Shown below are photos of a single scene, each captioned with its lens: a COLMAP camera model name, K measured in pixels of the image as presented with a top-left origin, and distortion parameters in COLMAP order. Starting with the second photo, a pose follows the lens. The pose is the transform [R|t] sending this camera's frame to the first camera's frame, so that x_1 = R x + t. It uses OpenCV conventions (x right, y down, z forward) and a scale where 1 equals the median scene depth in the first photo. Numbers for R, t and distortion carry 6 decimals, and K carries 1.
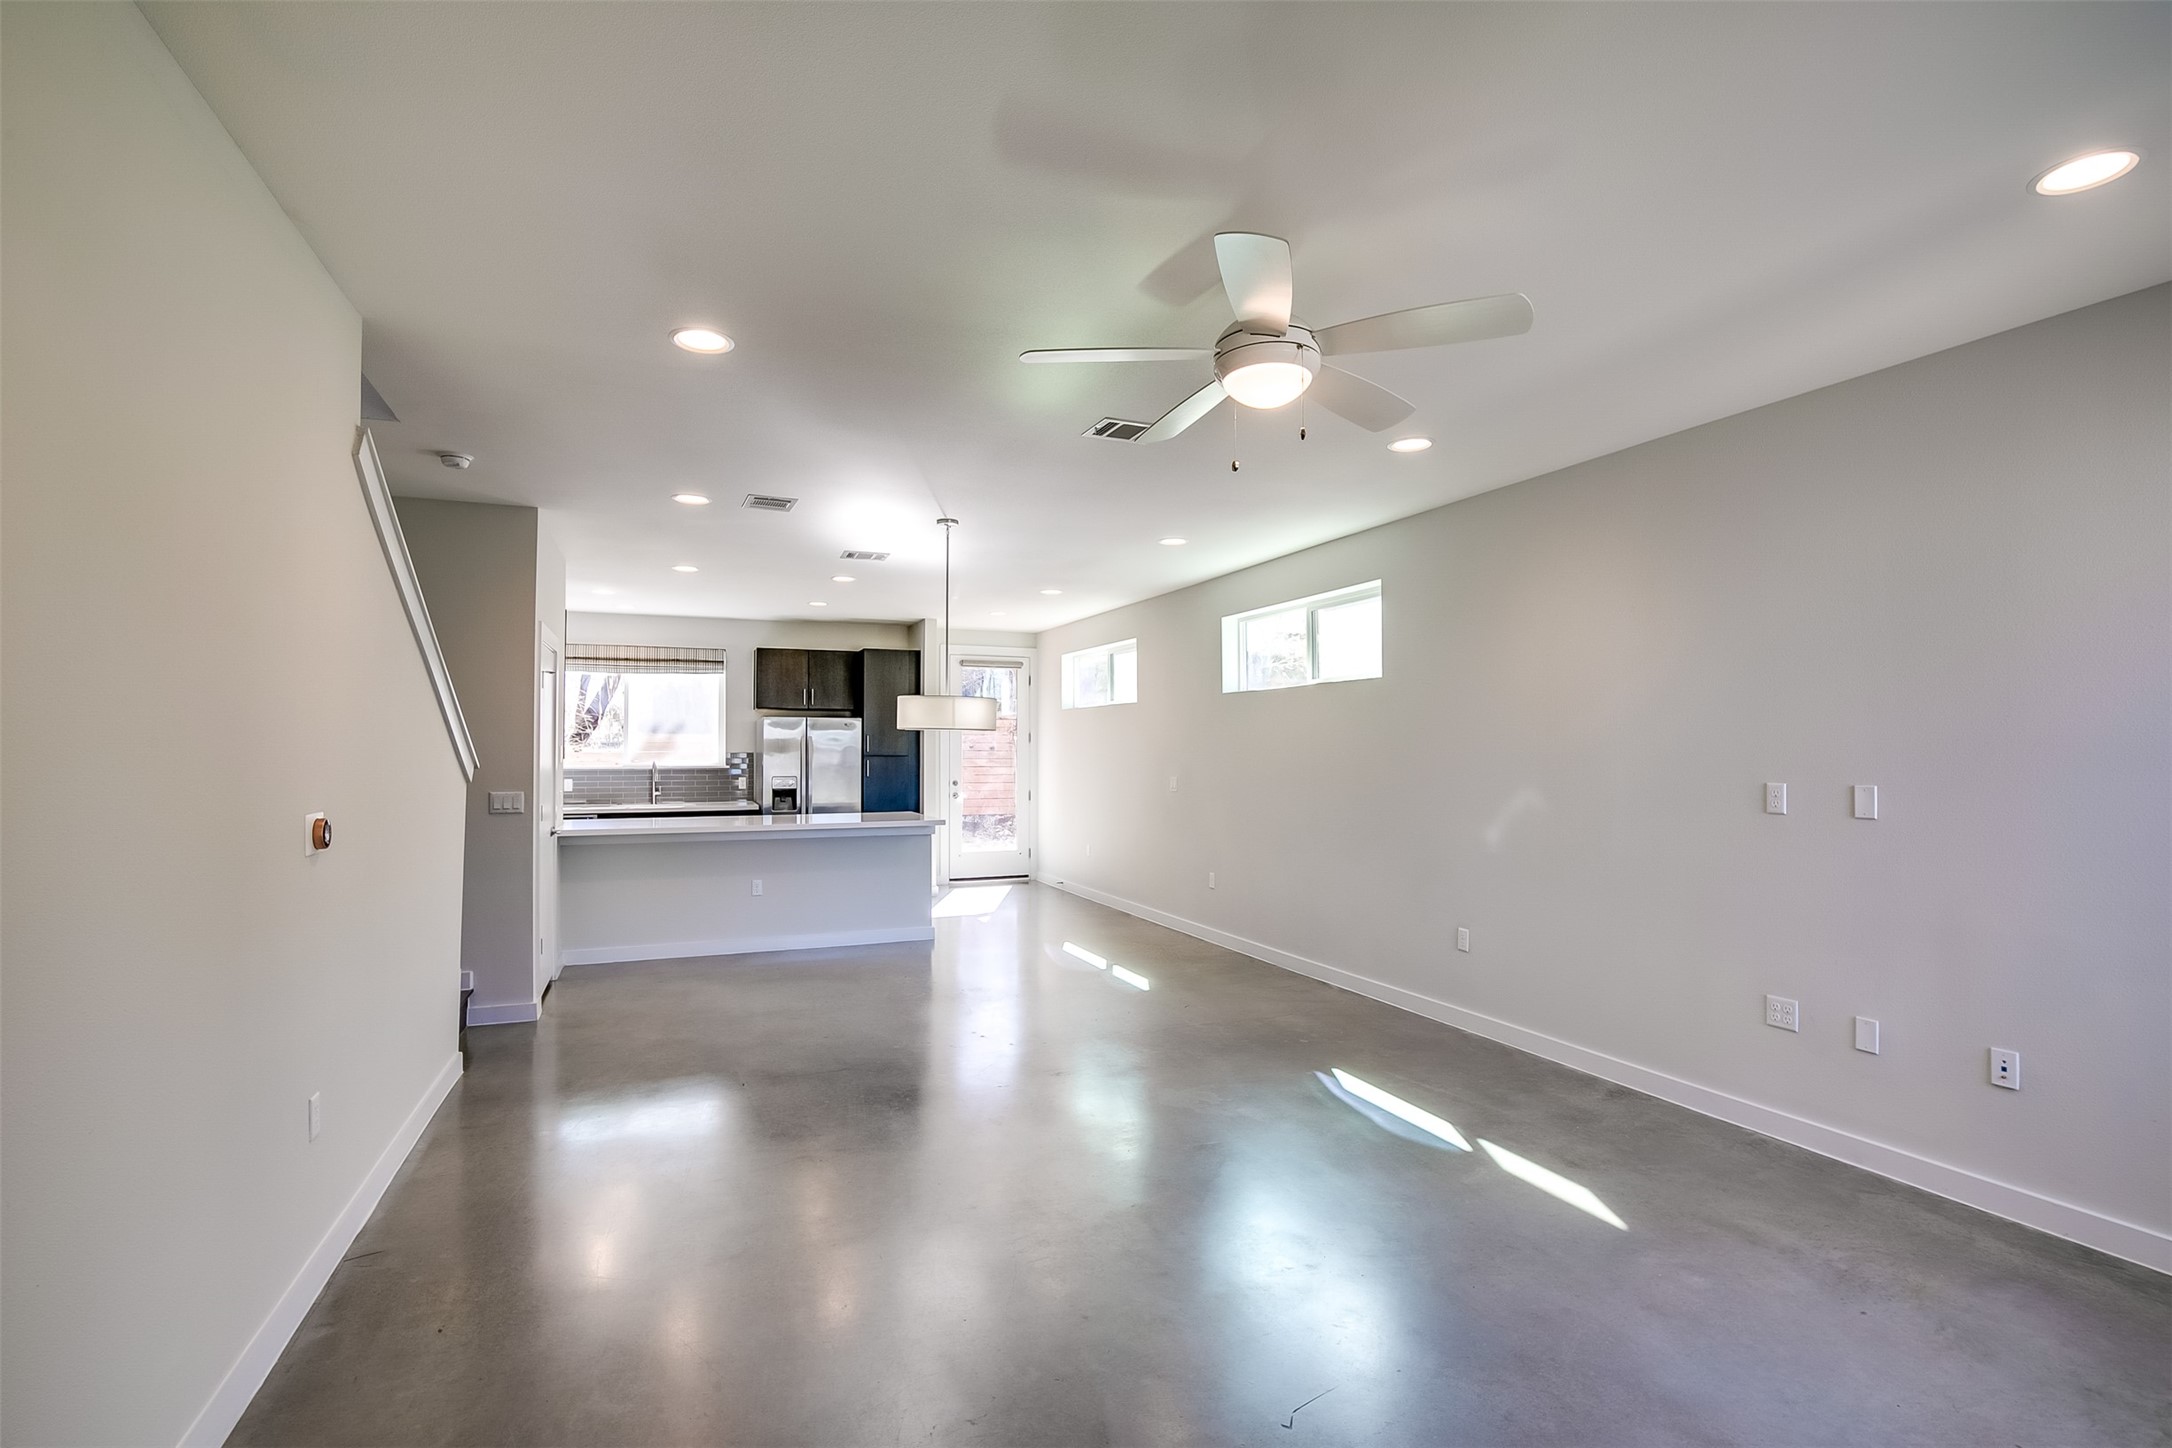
lens RADIAL K [[996.9, 0, 1089.5], [0, 996.9, 734.9], [0, 0, 1]] dist [-0.037963, 0.009261]
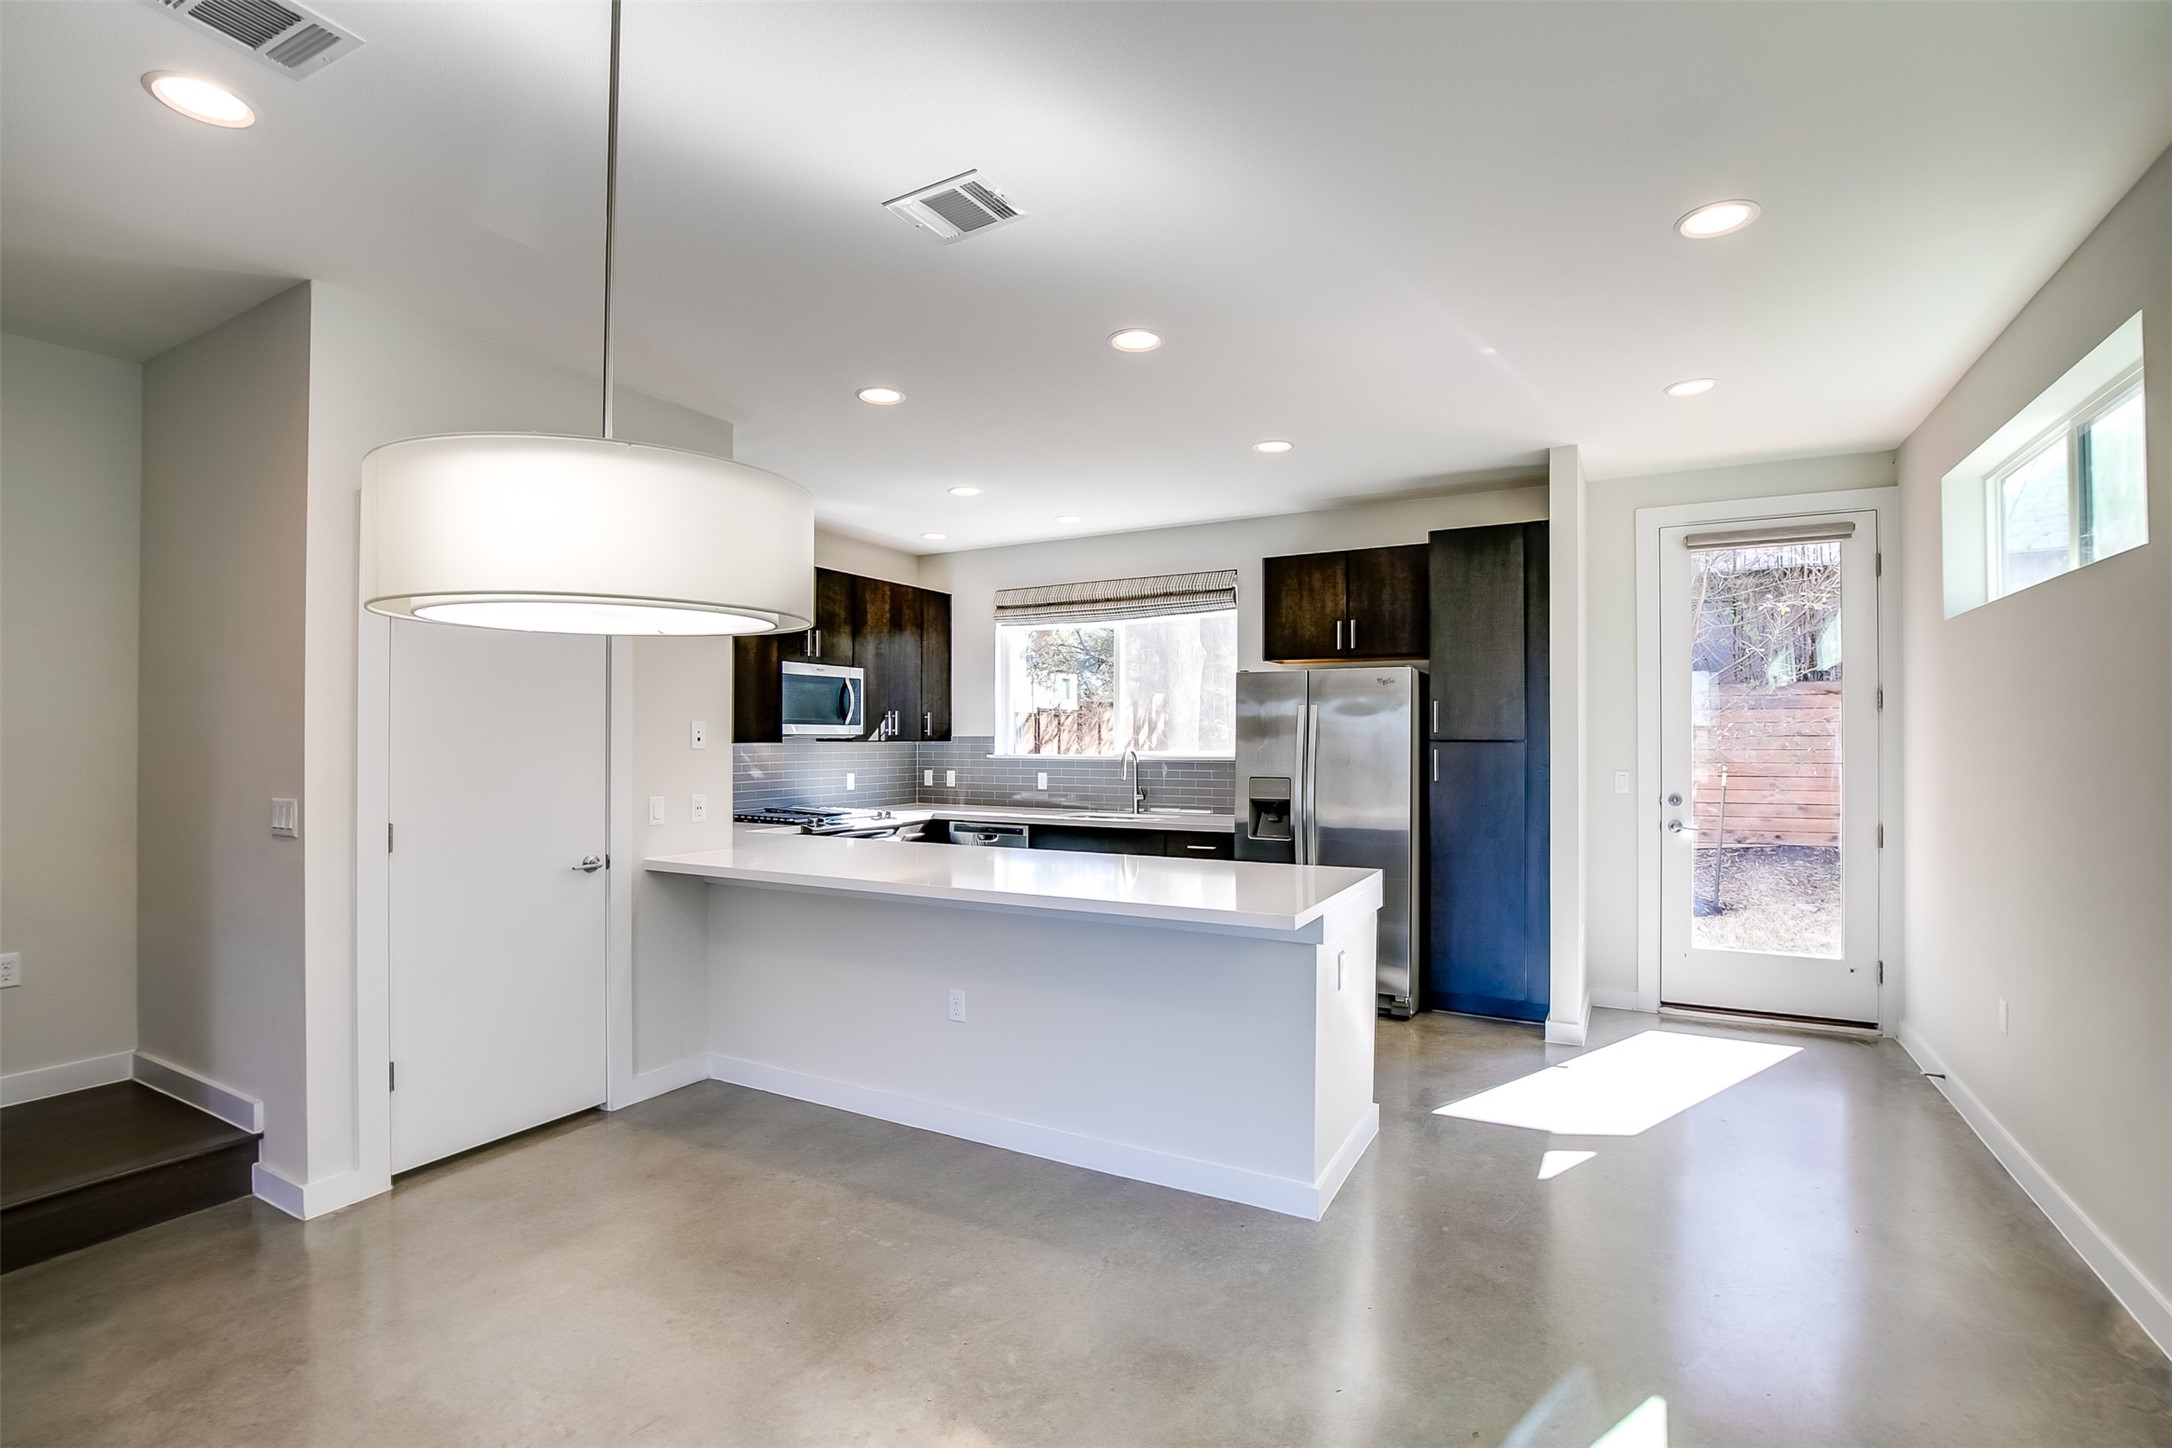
lens RADIAL K [[996.9, 0, 1089.5], [0, 996.9, 734.9], [0, 0, 1]] dist [-0.037963, 0.009261]
pose [[0.615861, -0.005008, -0.787839, 0.067340], [0.012274, 0.999919, 0.003239, 0.014291], [0.787759, -0.011665, 0.615873, 0.545638]]
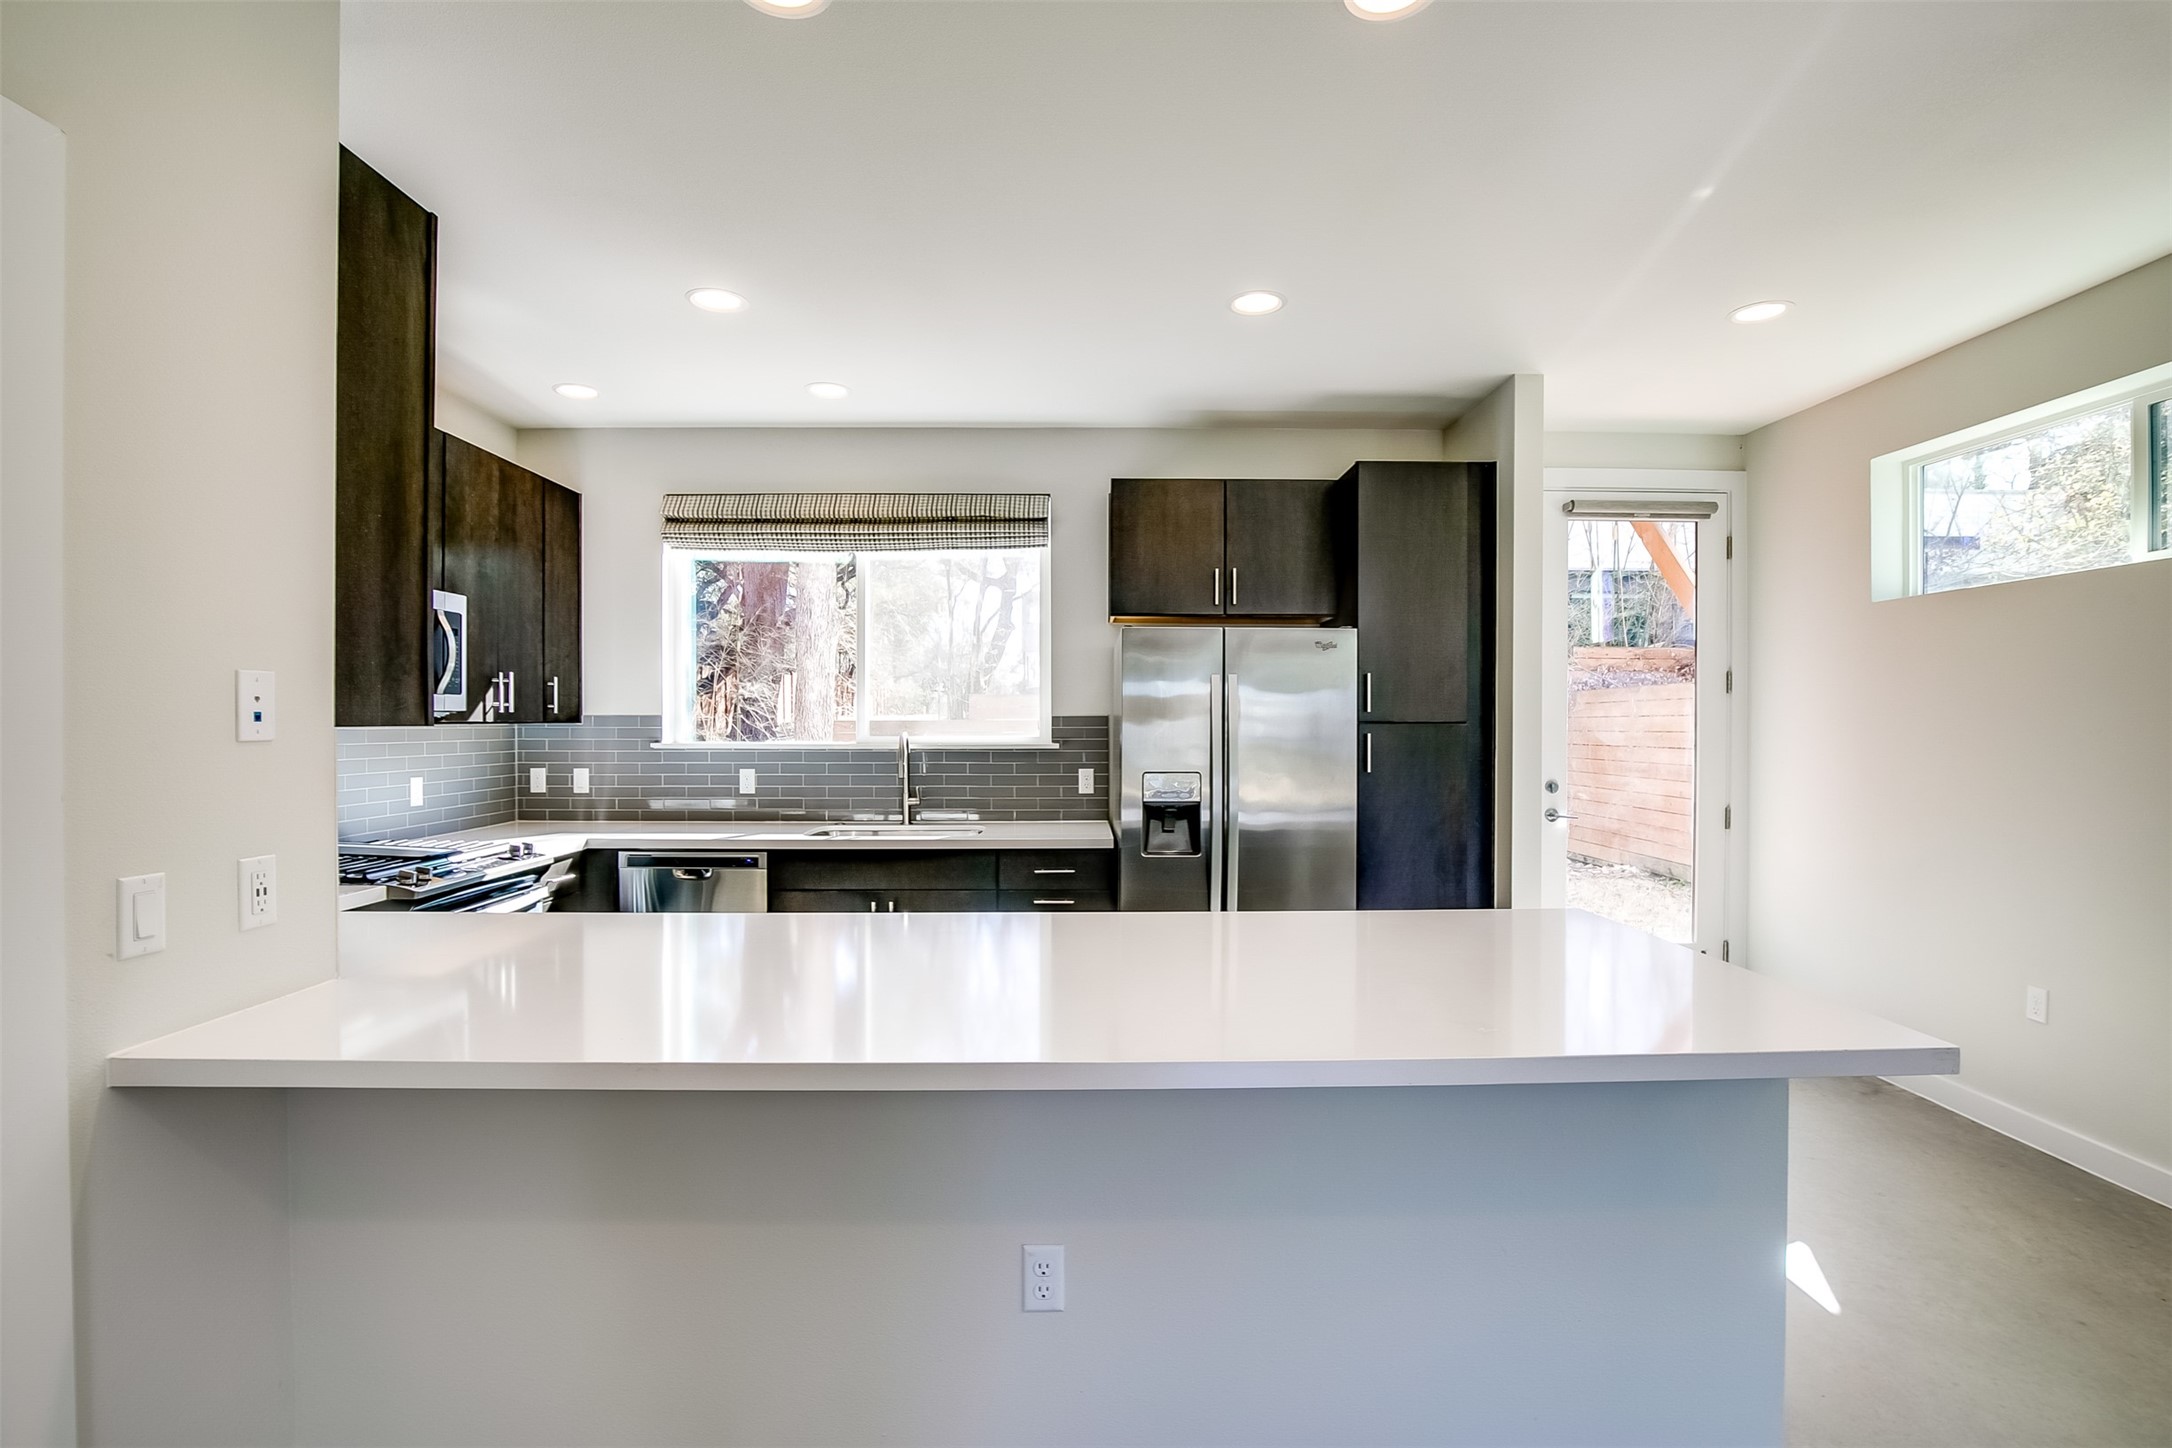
lens RADIAL K [[996.9, 0, 1089.5], [0, 996.9, 734.9], [0, 0, 1]] dist [-0.037963, 0.009261]
pose [[0.924800, 0.004934, -0.380422, -0.172944], [0.005279, 0.999653, 0.025798, 0.015002], [0.380417, -0.025866, 0.924453, 0.576225]]
